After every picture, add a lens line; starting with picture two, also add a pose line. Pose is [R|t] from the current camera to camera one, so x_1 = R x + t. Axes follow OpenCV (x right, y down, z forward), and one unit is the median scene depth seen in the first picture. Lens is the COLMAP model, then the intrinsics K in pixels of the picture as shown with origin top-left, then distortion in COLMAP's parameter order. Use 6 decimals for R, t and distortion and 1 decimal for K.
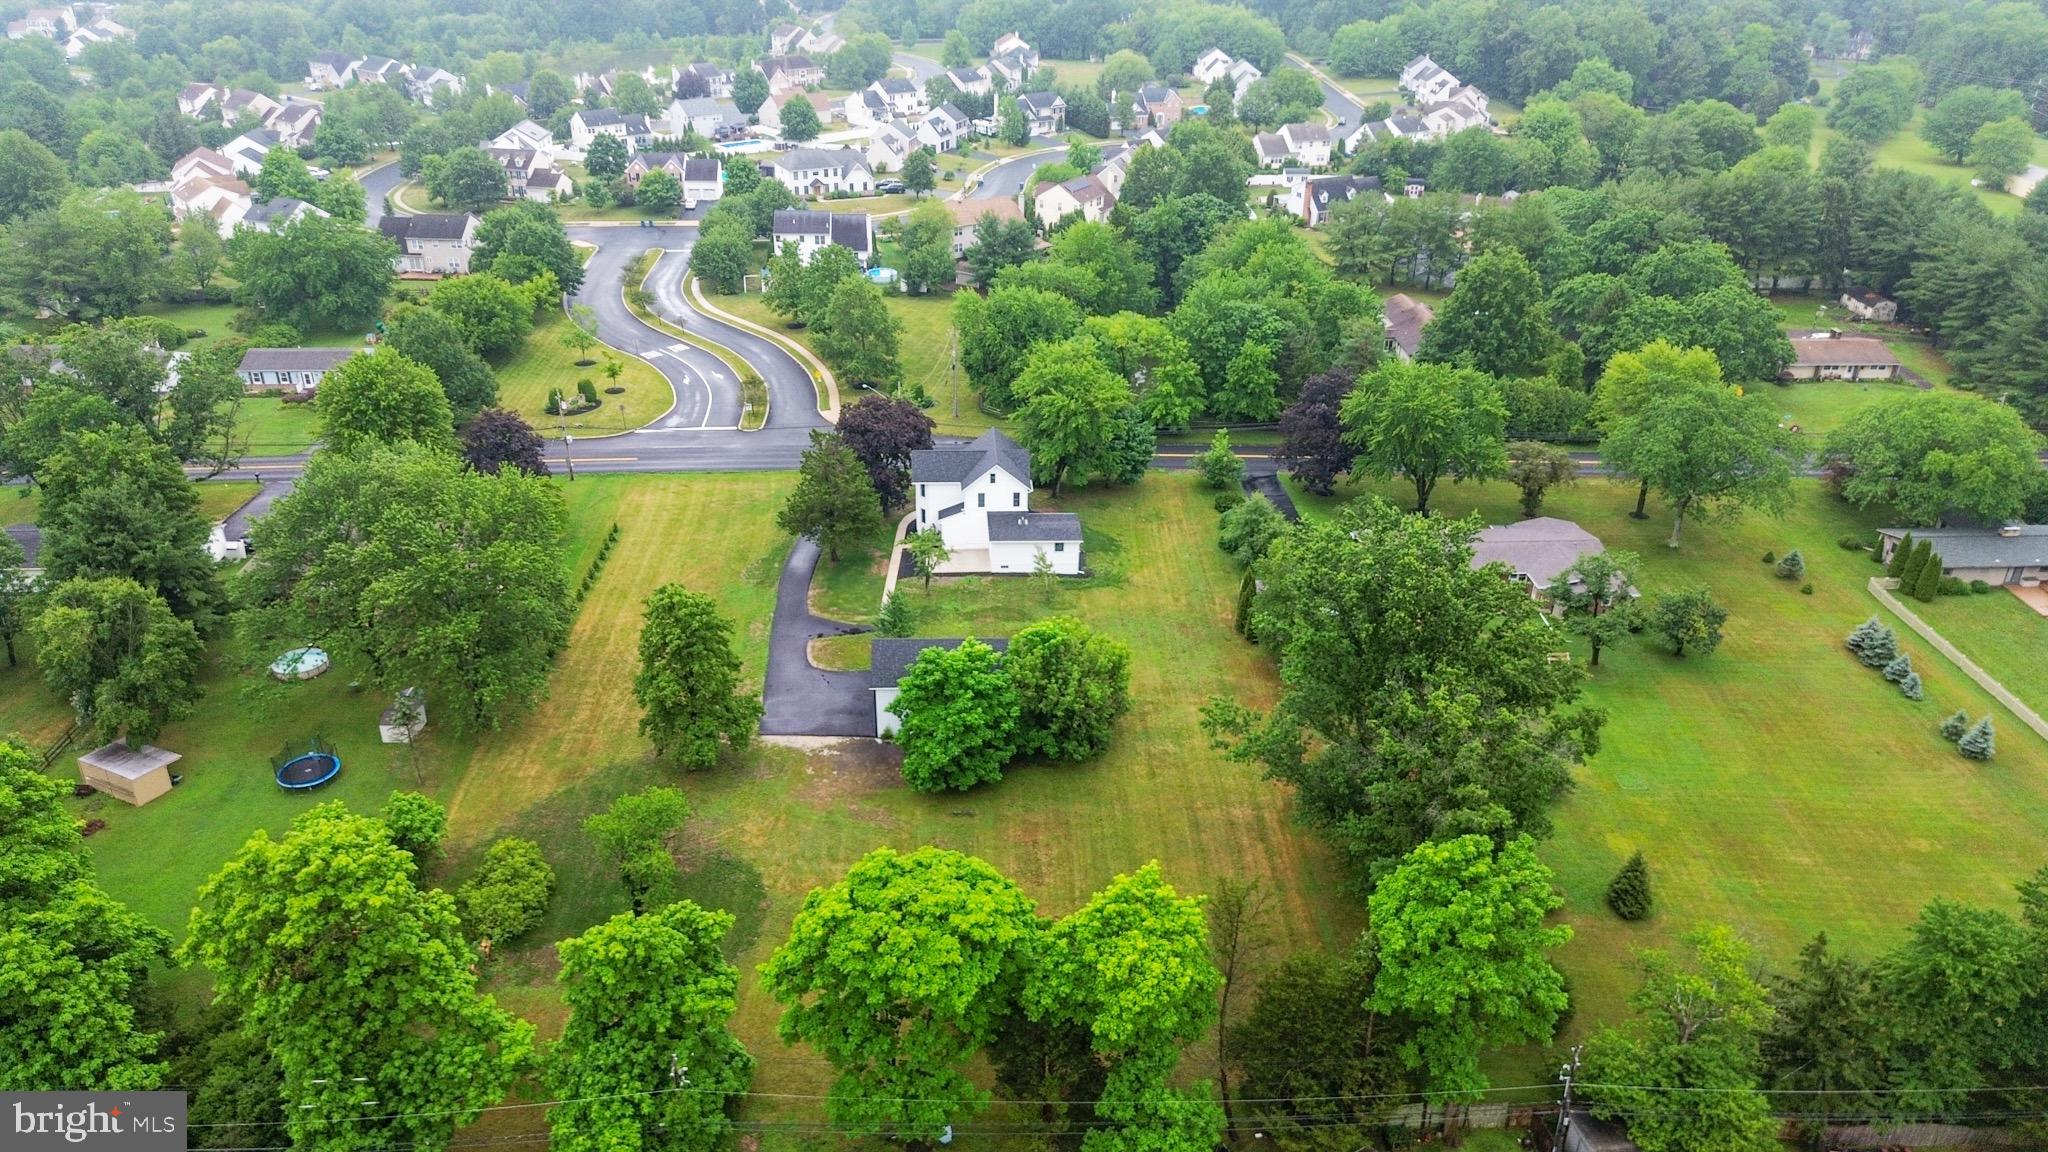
lens RADIAL K [[1443.3, 0, 1020.3], [0, 1443.3, 606.3], [0, 0, 1]] dist [0.062627, -0.056653]
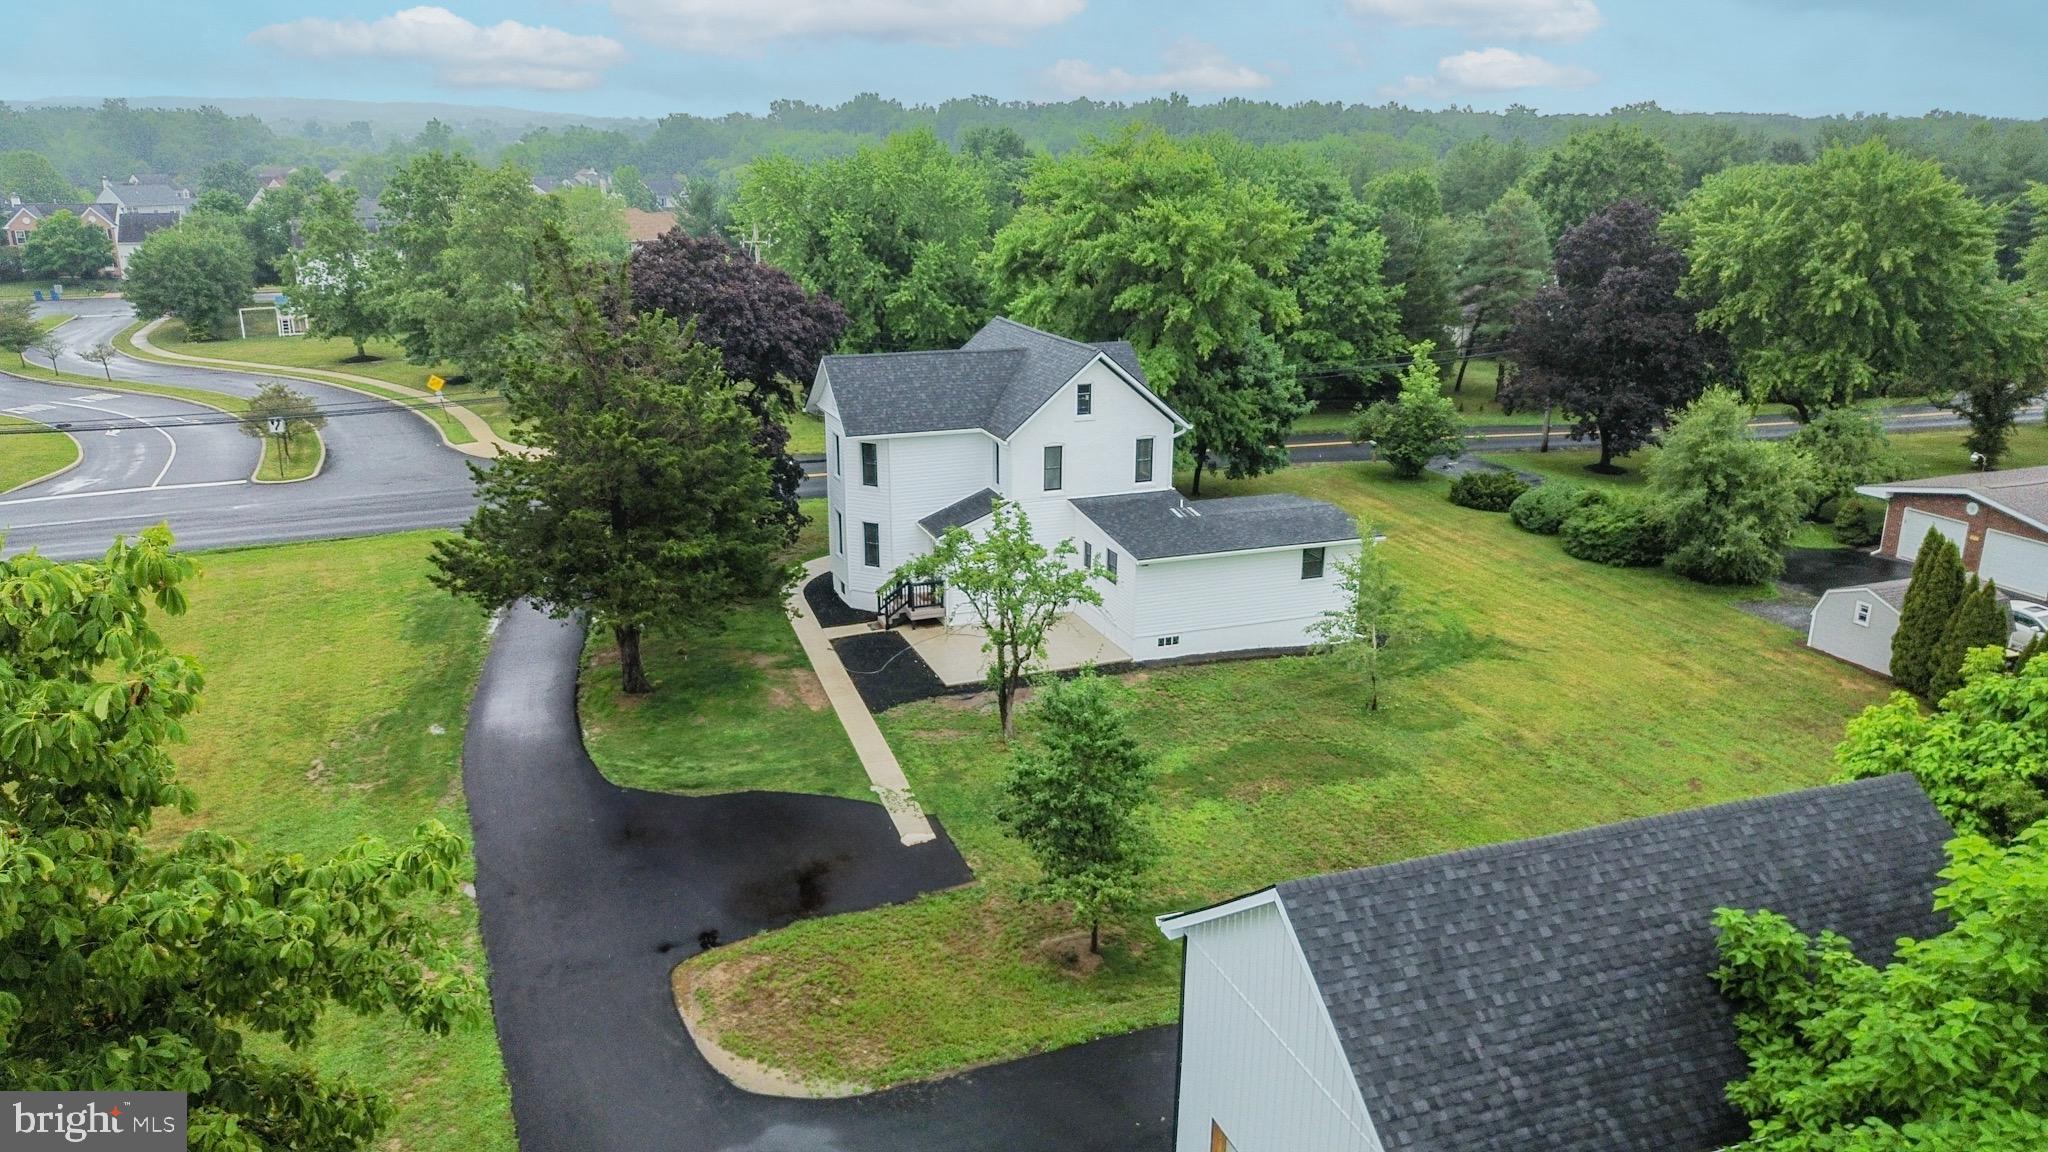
lens RADIAL K [[1459.9, 0, 1024.0], [0, 1459.9, 576.0], [0, 0, 1]] dist [0.072219, -0.070697]
pose [[0.948638, -0.095658, 0.301554, -0.157280], [0.151625, 0.974057, -0.167999, 0.011109], [-0.277661, 0.205094, 0.938531, 0.745742]]
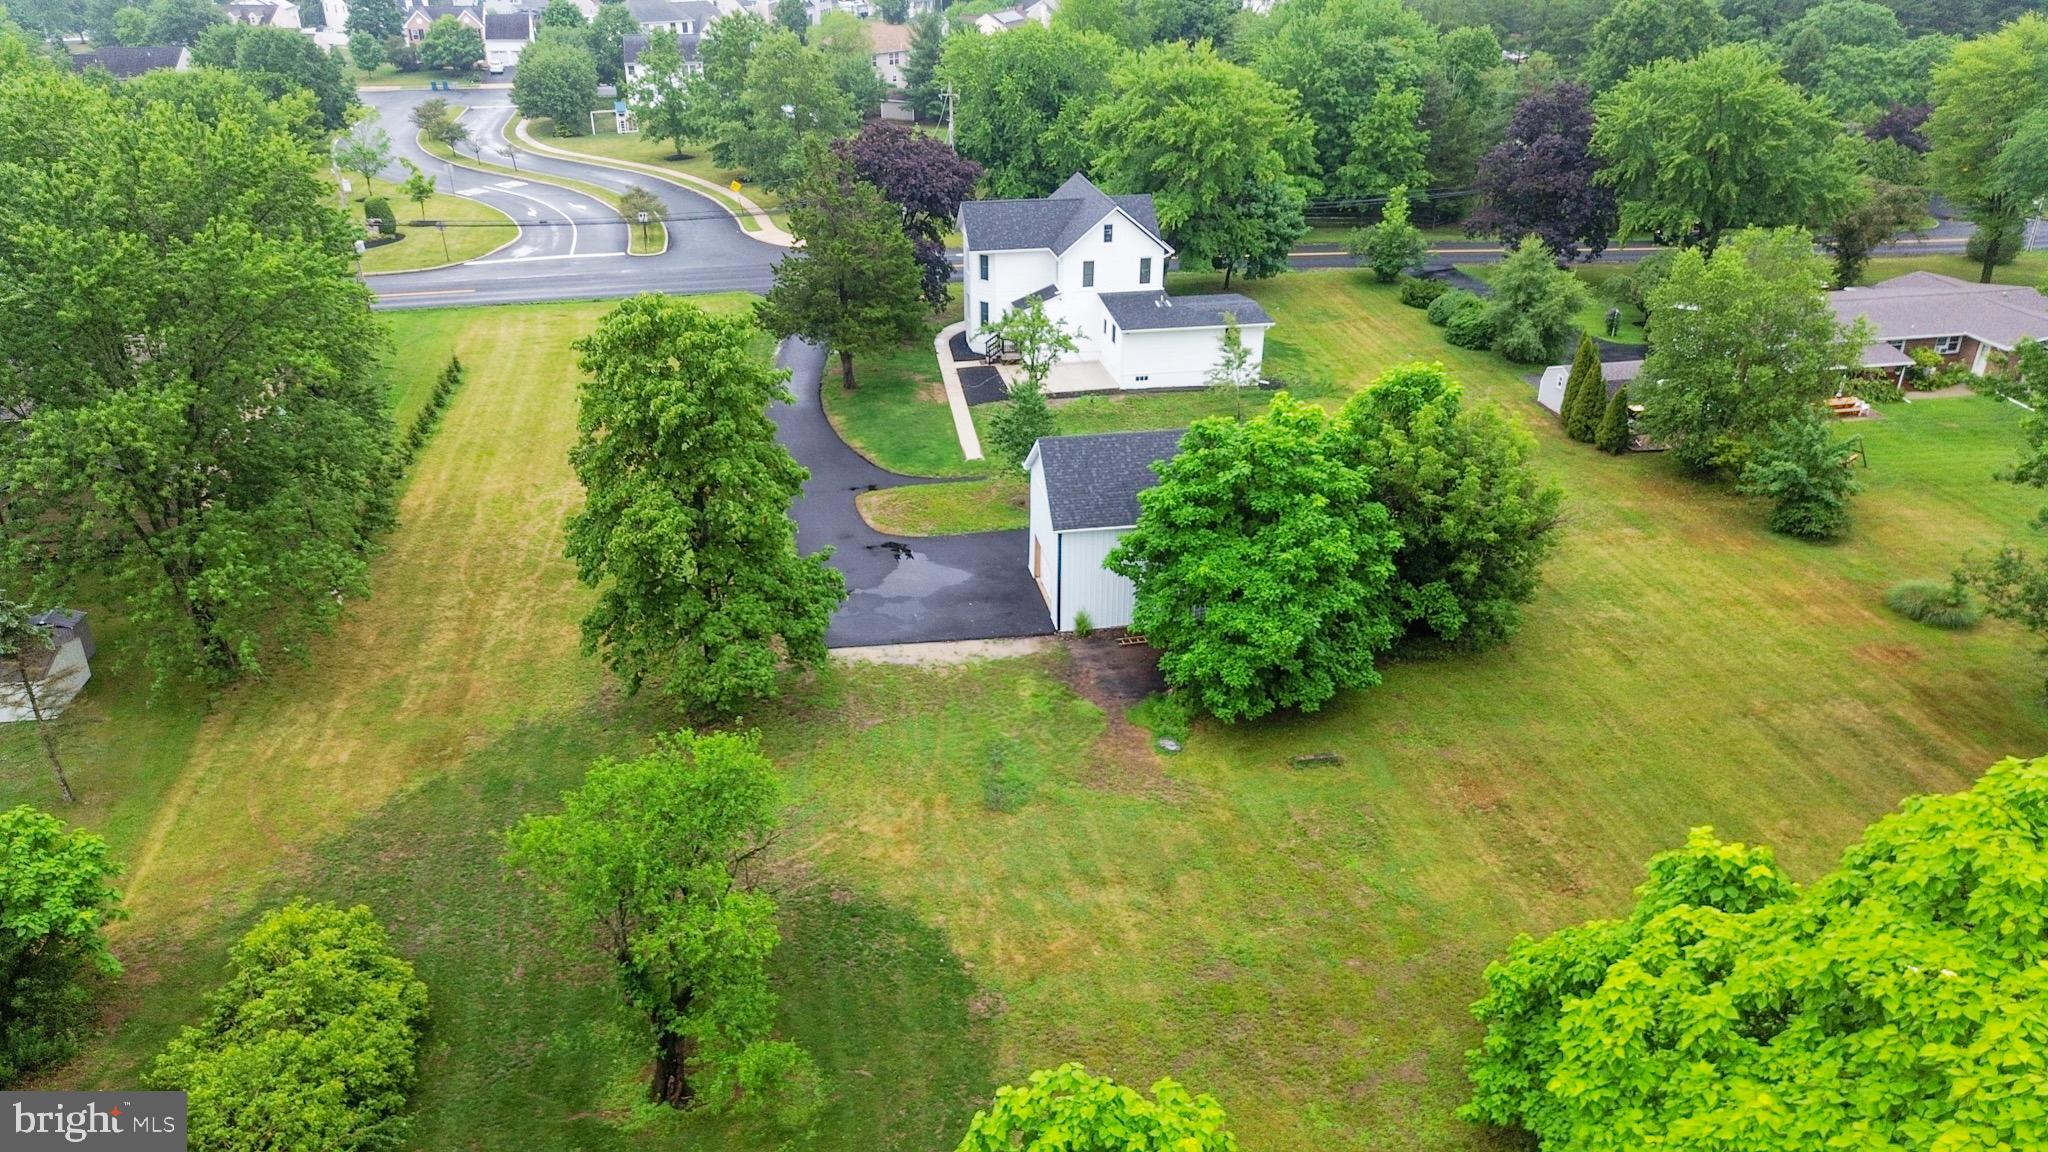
lens RADIAL K [[1443.3, 0, 1020.3], [0, 1443.3, 606.3], [0, 0, 1]] dist [0.062627, -0.056653]
pose [[0.989227, -0.072072, 0.127418, -0.156561], [0.074073, 0.997192, -0.011030, 0.075855], [-0.126265, 0.020350, 0.991788, 0.450997]]
